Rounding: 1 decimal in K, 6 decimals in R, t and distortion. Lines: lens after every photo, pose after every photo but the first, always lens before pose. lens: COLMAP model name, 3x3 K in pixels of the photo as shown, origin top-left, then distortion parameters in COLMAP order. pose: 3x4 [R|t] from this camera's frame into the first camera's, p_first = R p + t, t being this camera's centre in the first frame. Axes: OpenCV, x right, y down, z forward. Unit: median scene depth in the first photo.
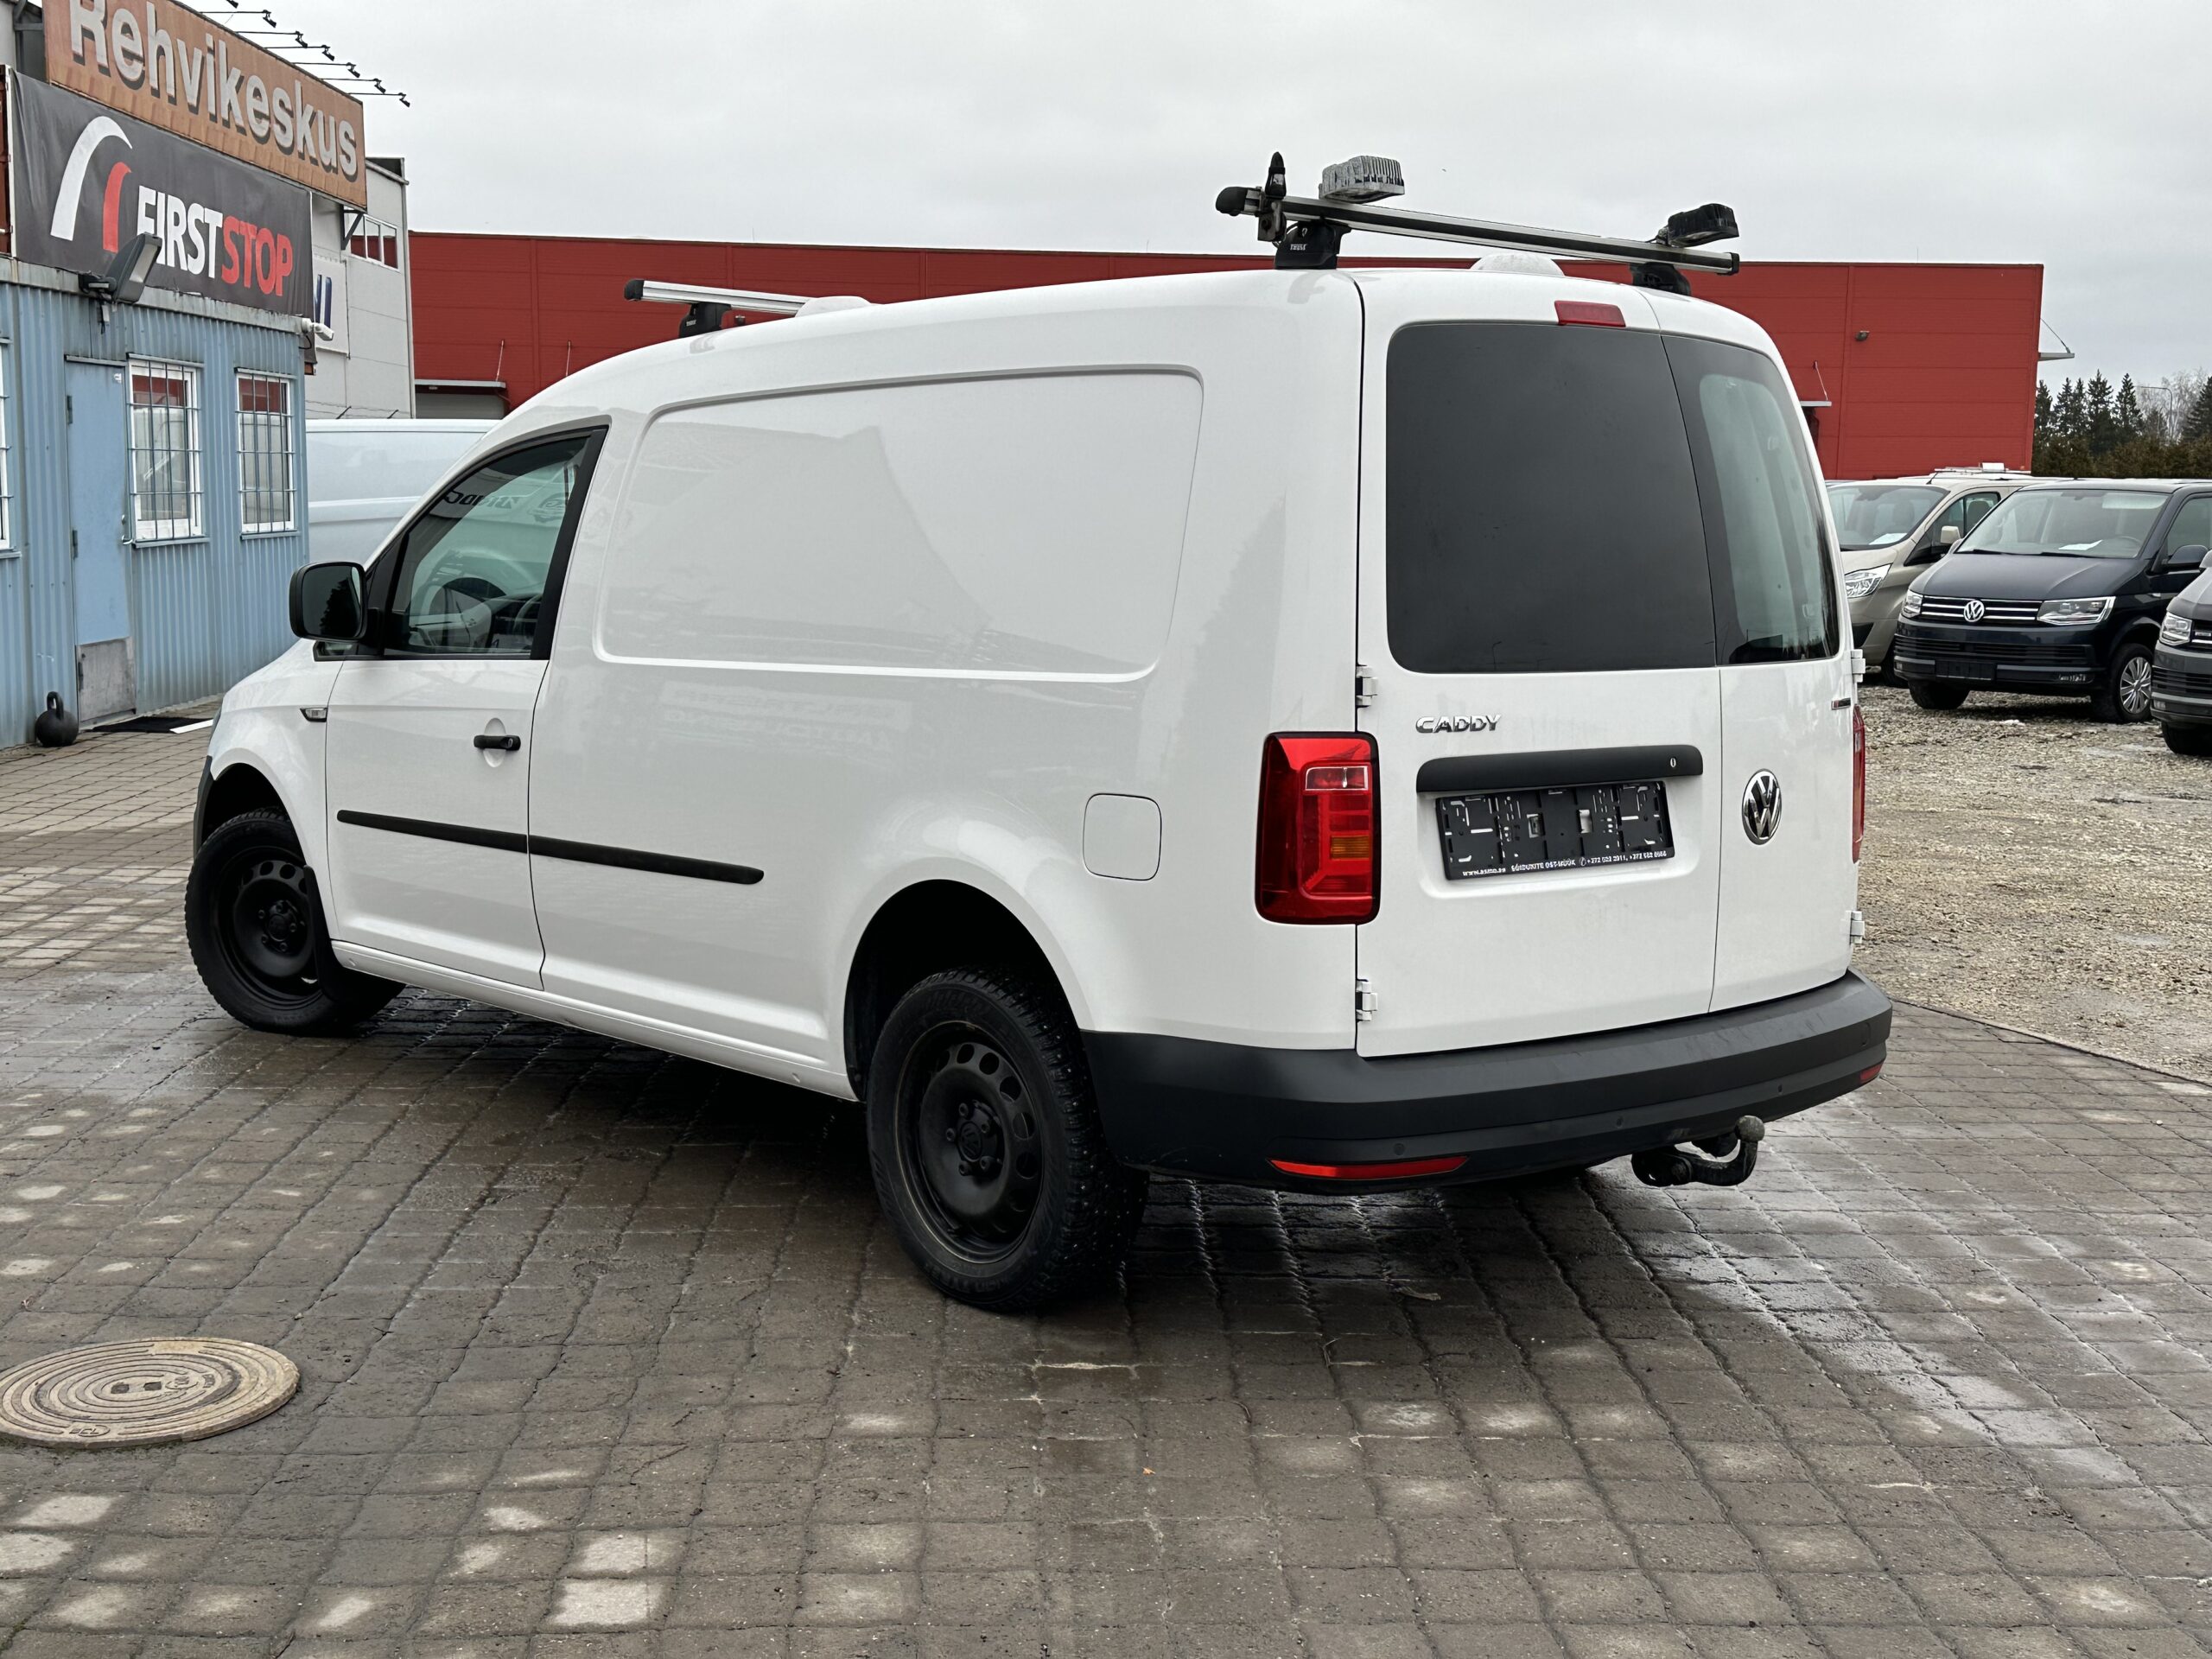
lens RADIAL K [[2565.8, 0, 1106.0], [0, 2565.8, 829.5], [0, 0, 1]] dist [-0.031703, -0.065046]
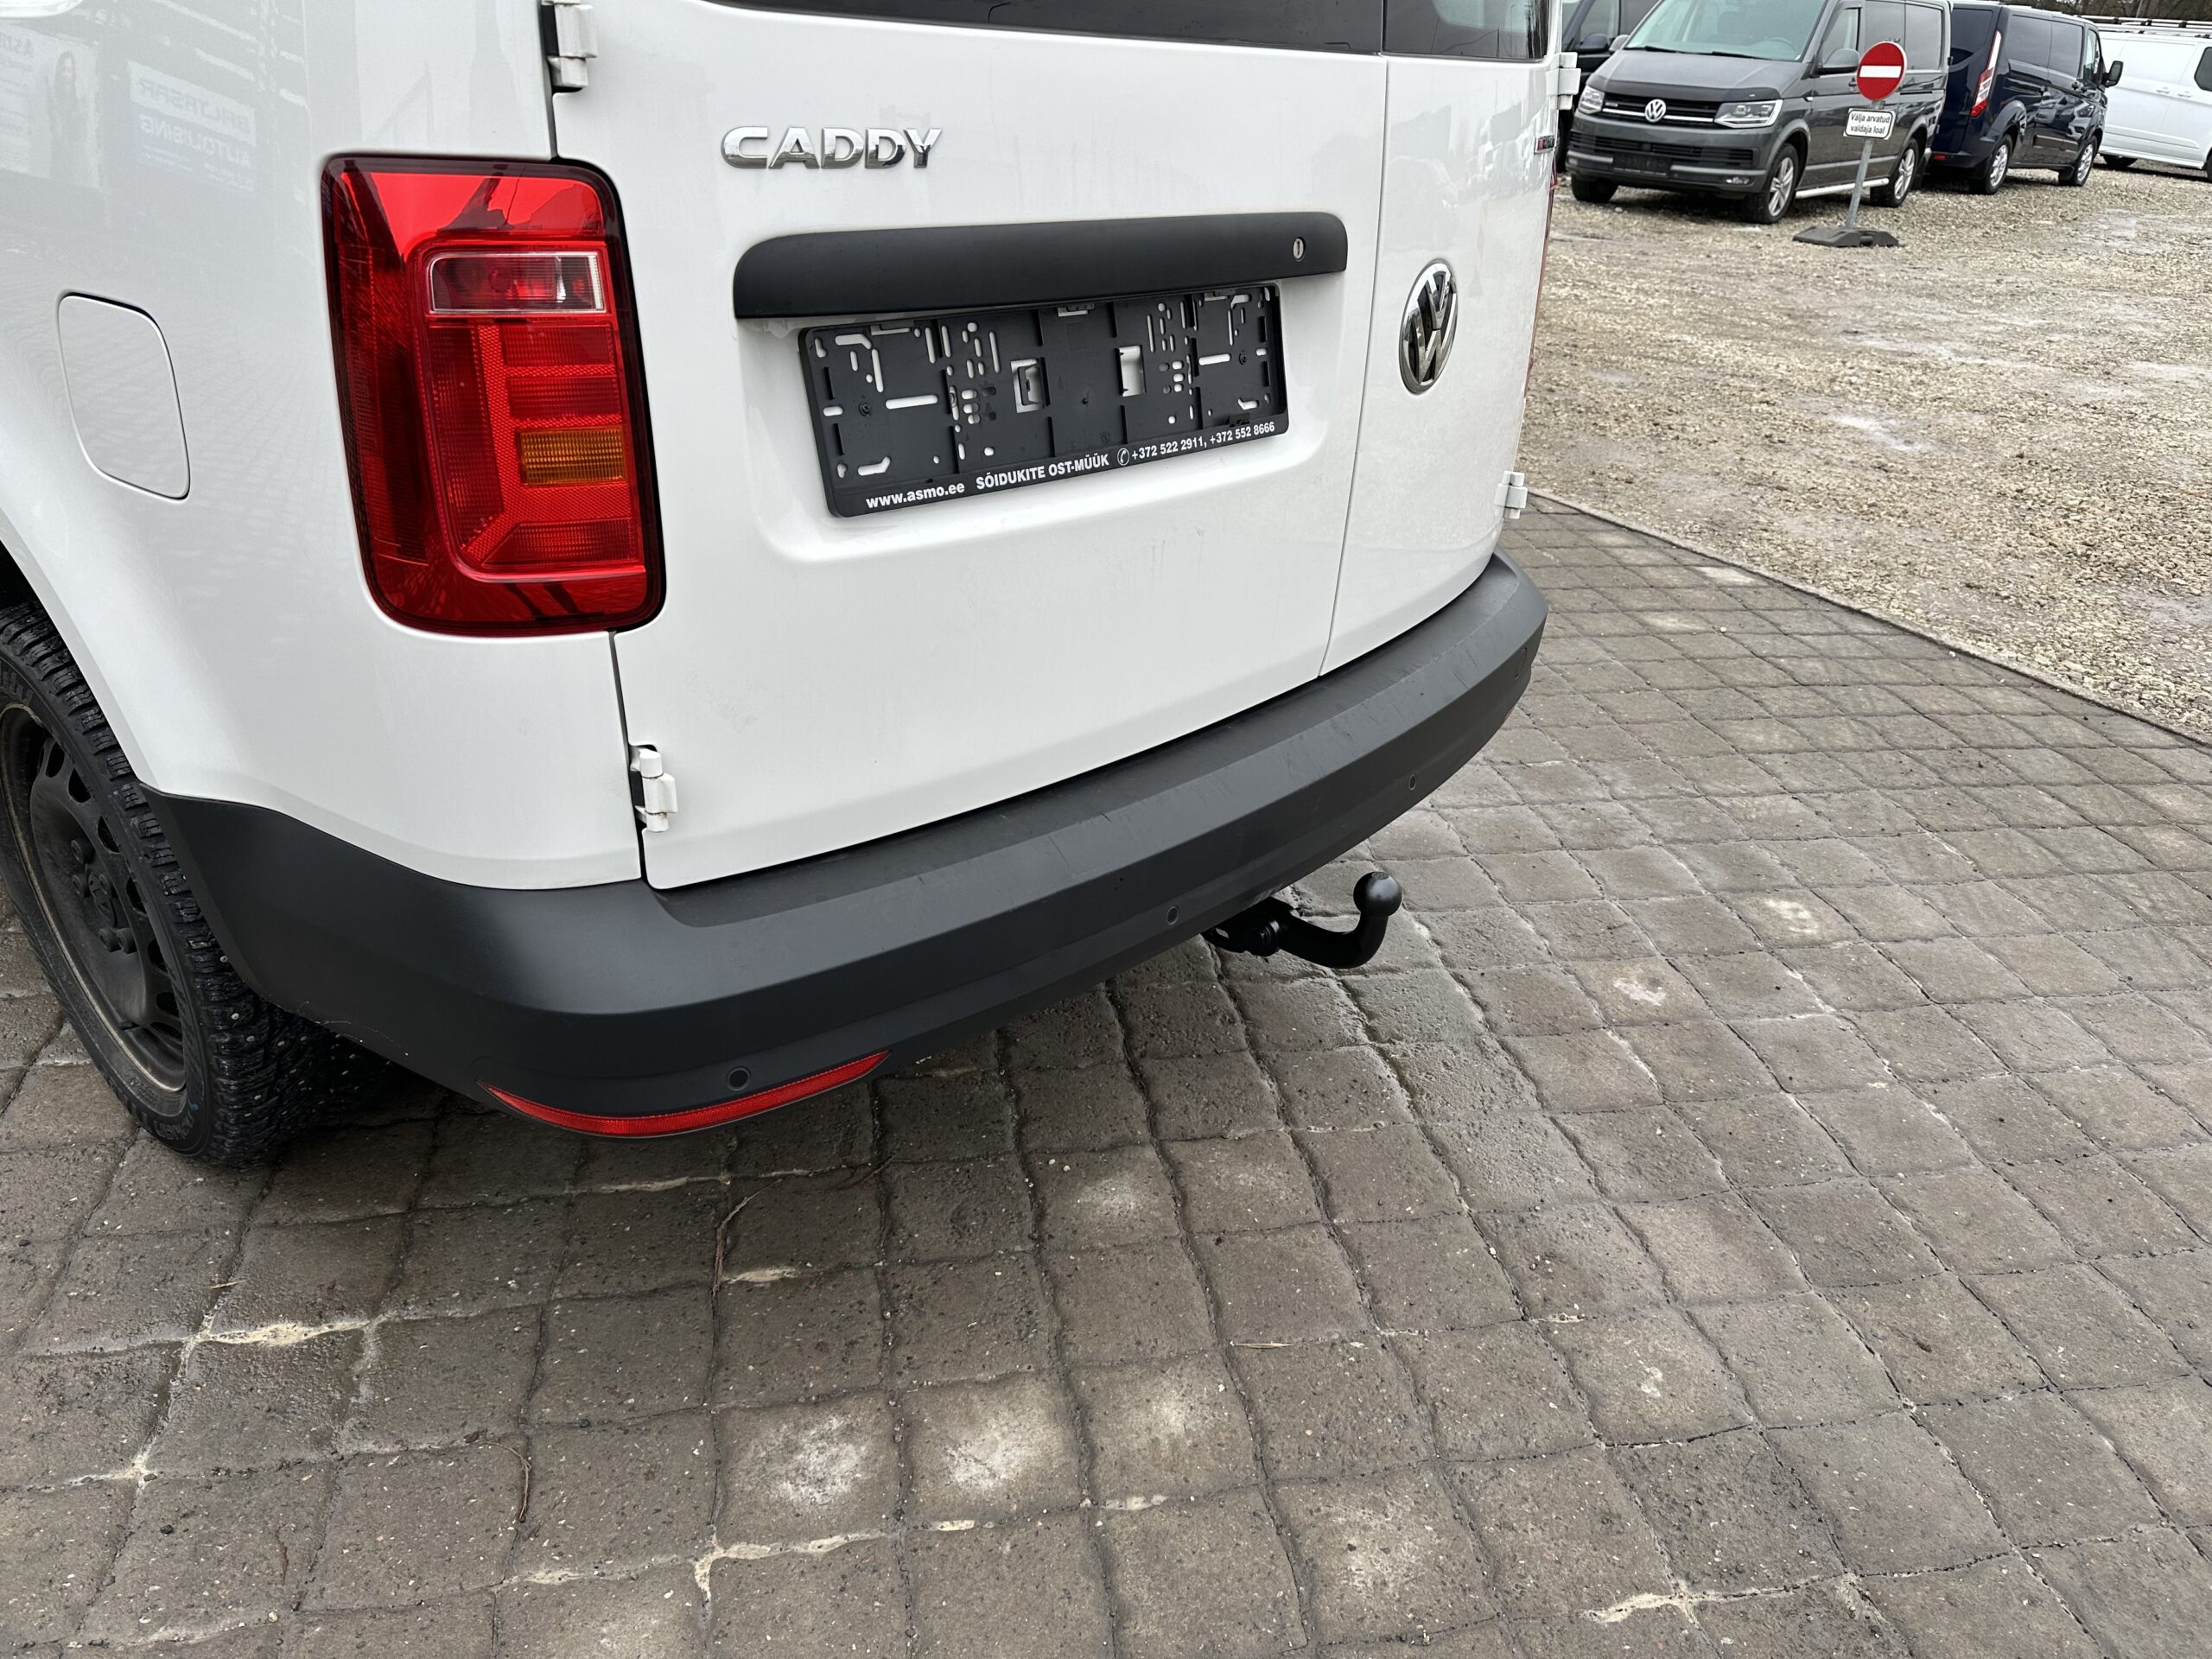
lens RADIAL K [[1565.2, 0, 1181.5], [0, 1565.2, 912.2], [0, 0, 1]] dist [0.107202, -0.139608]
pose [[0.980933, -0.056360, 0.185997, 0.131721], [-0.020416, 0.921850, 0.387008, -0.026407], [-0.193273, -0.383426, 0.903122, 0.667093]]
